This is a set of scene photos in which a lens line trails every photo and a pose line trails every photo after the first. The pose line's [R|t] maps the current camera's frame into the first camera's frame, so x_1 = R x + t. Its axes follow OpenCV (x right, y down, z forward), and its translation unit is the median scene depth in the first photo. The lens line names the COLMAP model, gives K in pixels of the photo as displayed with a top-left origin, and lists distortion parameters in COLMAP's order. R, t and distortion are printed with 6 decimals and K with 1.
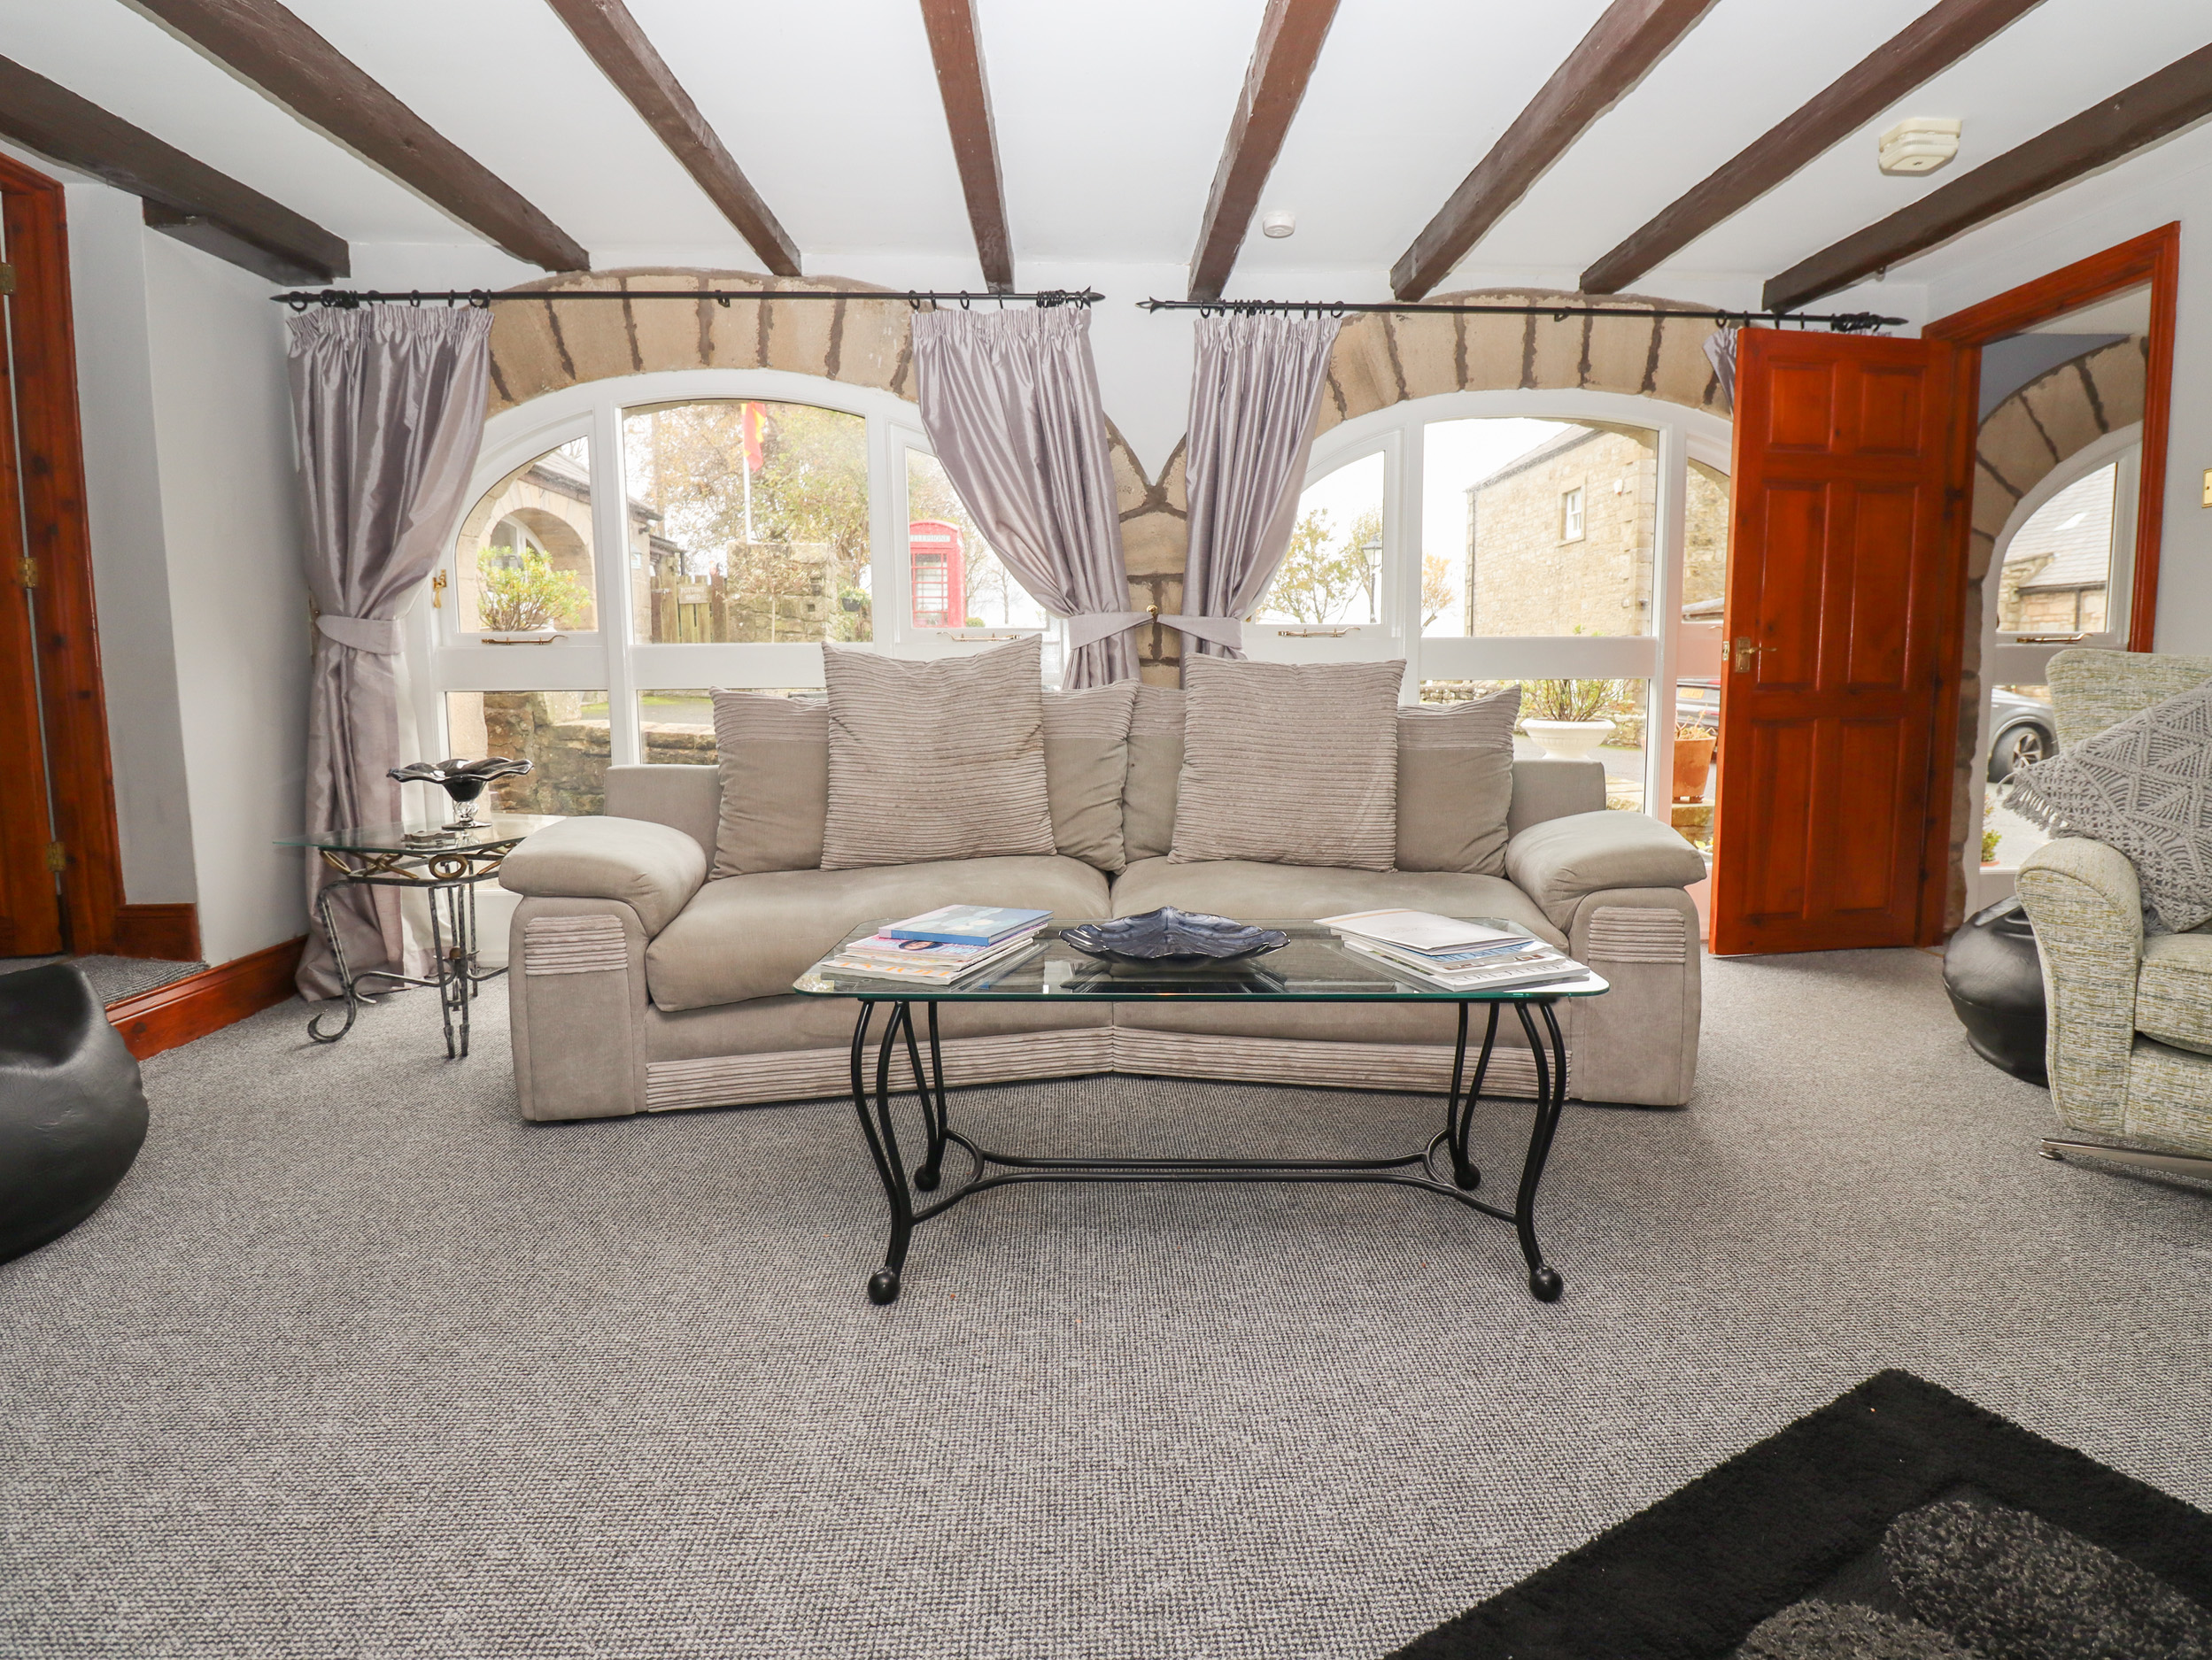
lens RADIAL K [[1152.2, 0, 1106.0], [0, 1152.2, 830.0], [0, 0, 1]] dist [-0.003829, -0.000562]
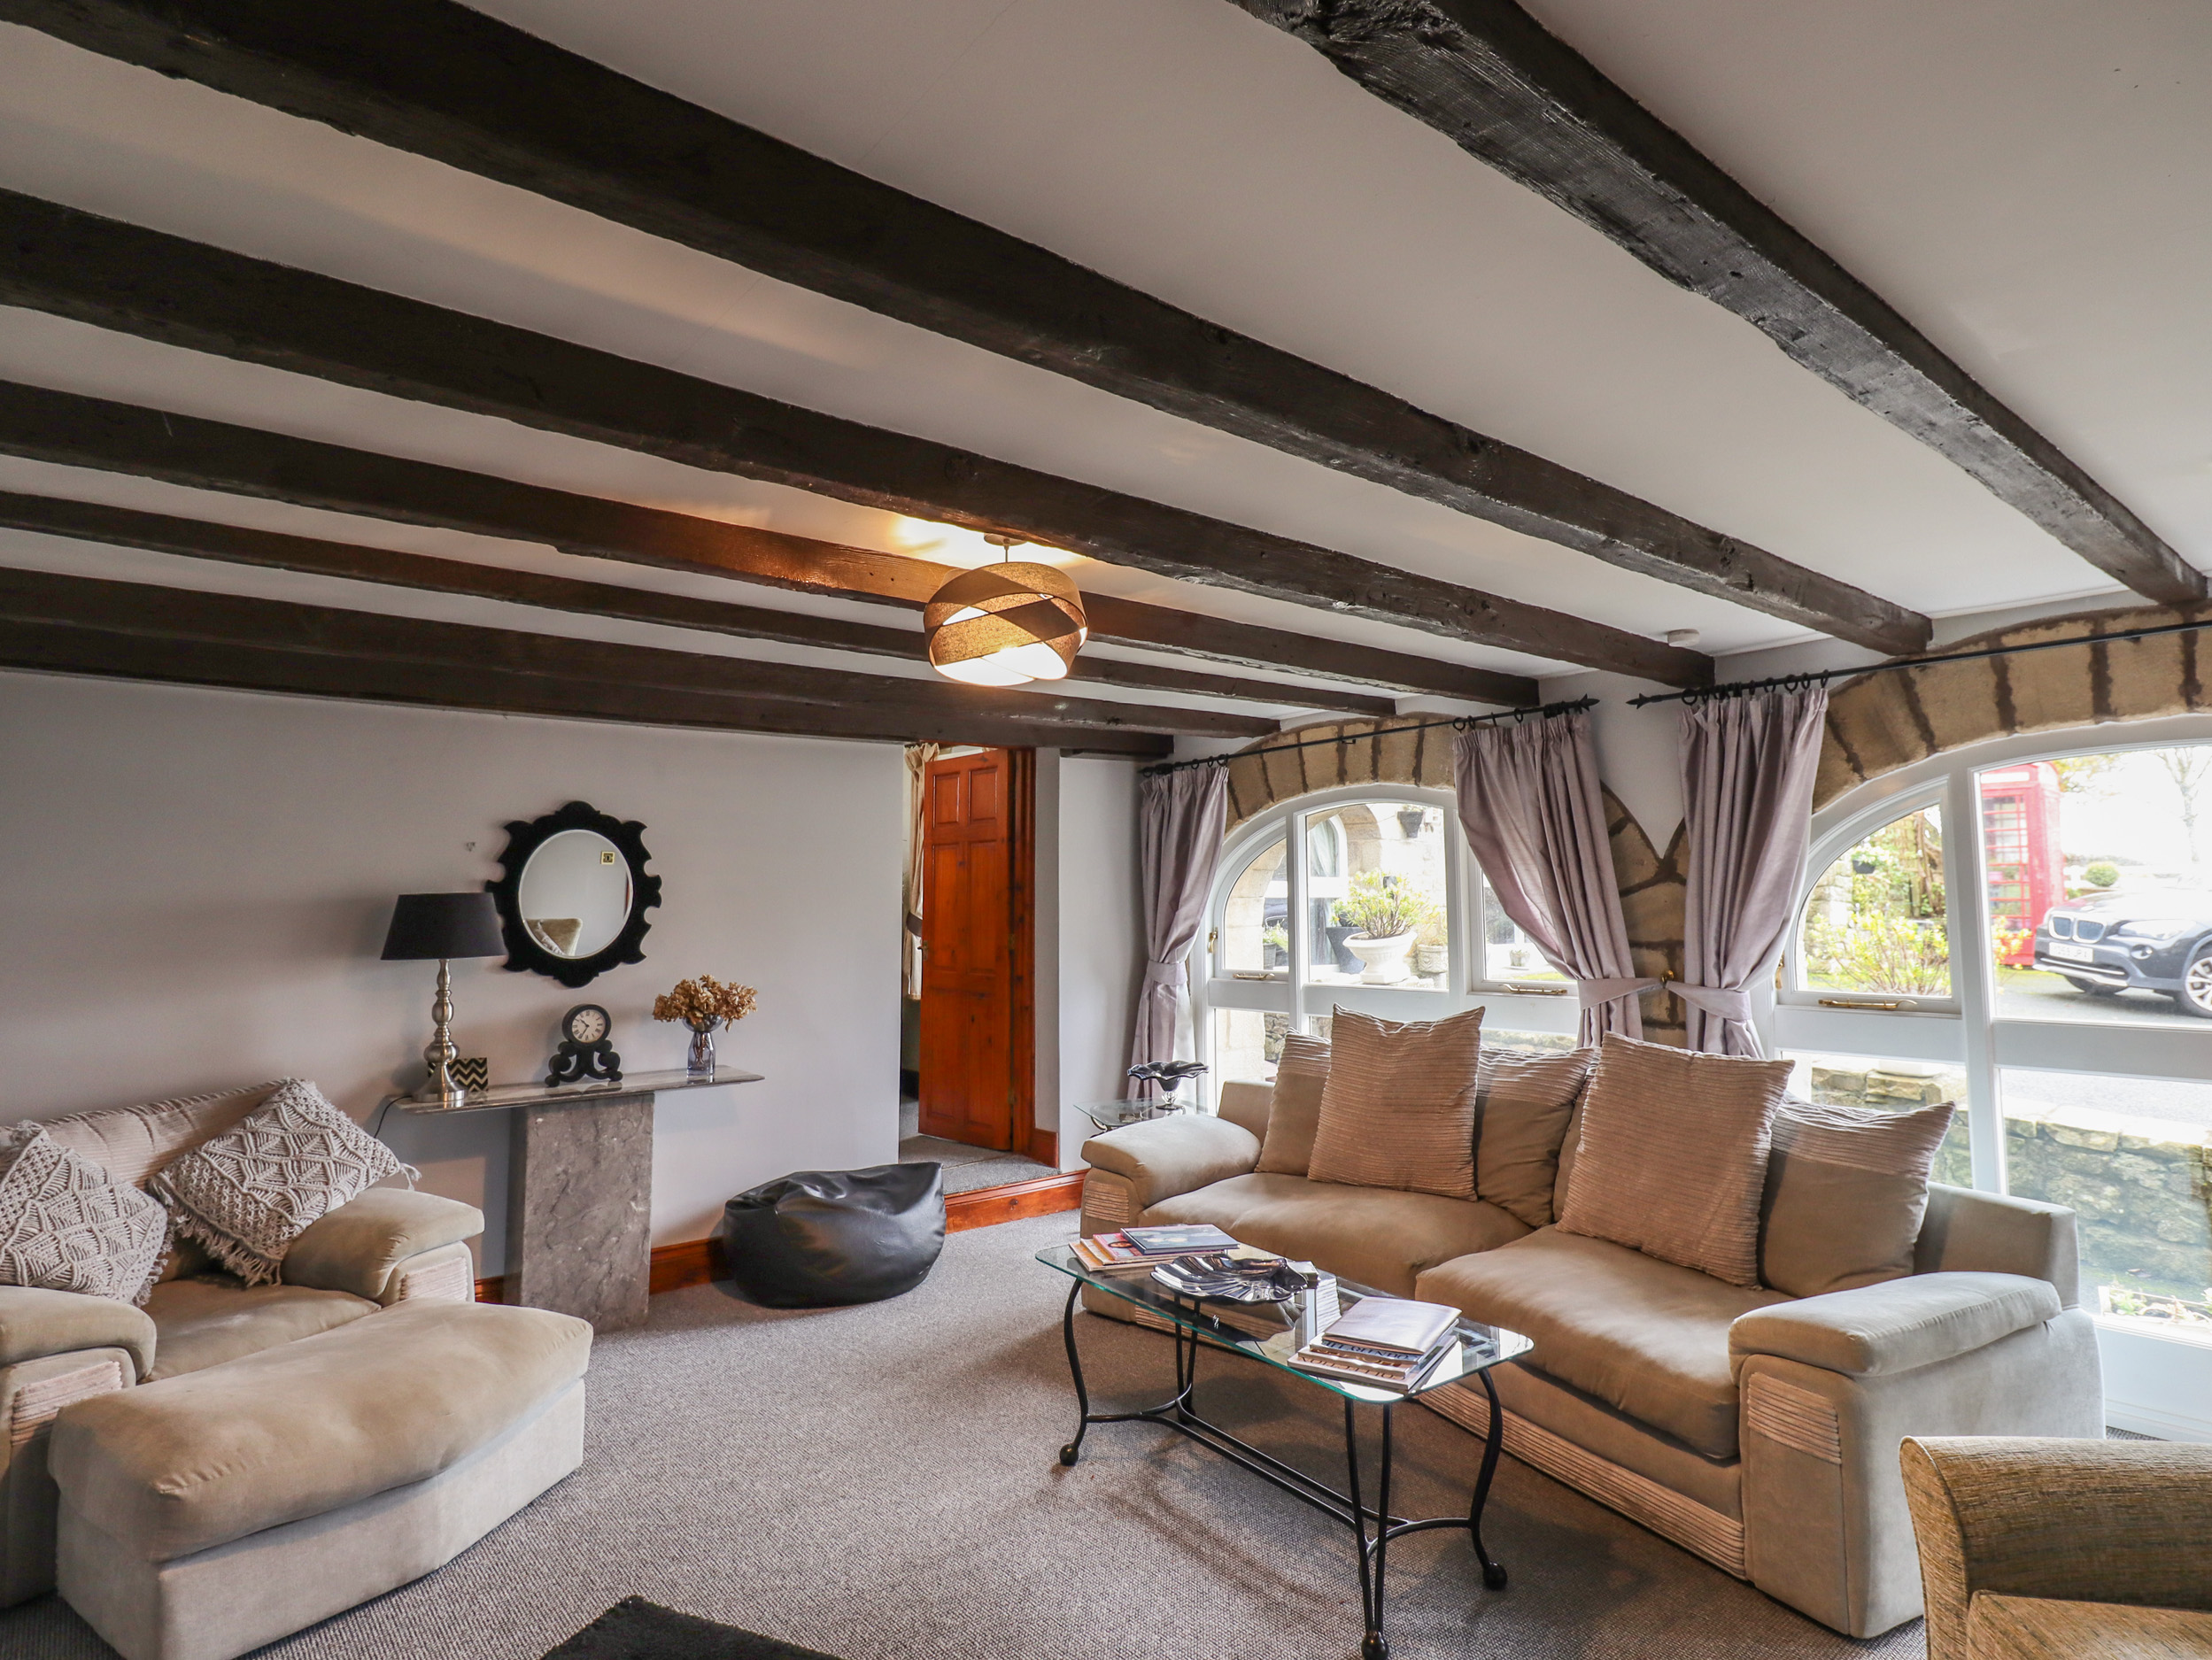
lens RADIAL K [[1187.4, 0, 1106.0], [0, 1187.4, 830.0], [0, 0, 1]] dist [-0.002969, -0.000565]
pose [[0.596072, -0.055621, -0.801003, 0.620474], [-0.099705, 0.984749, -0.142577, -0.121384], [0.796717, 0.164850, 0.581435, -0.040269]]
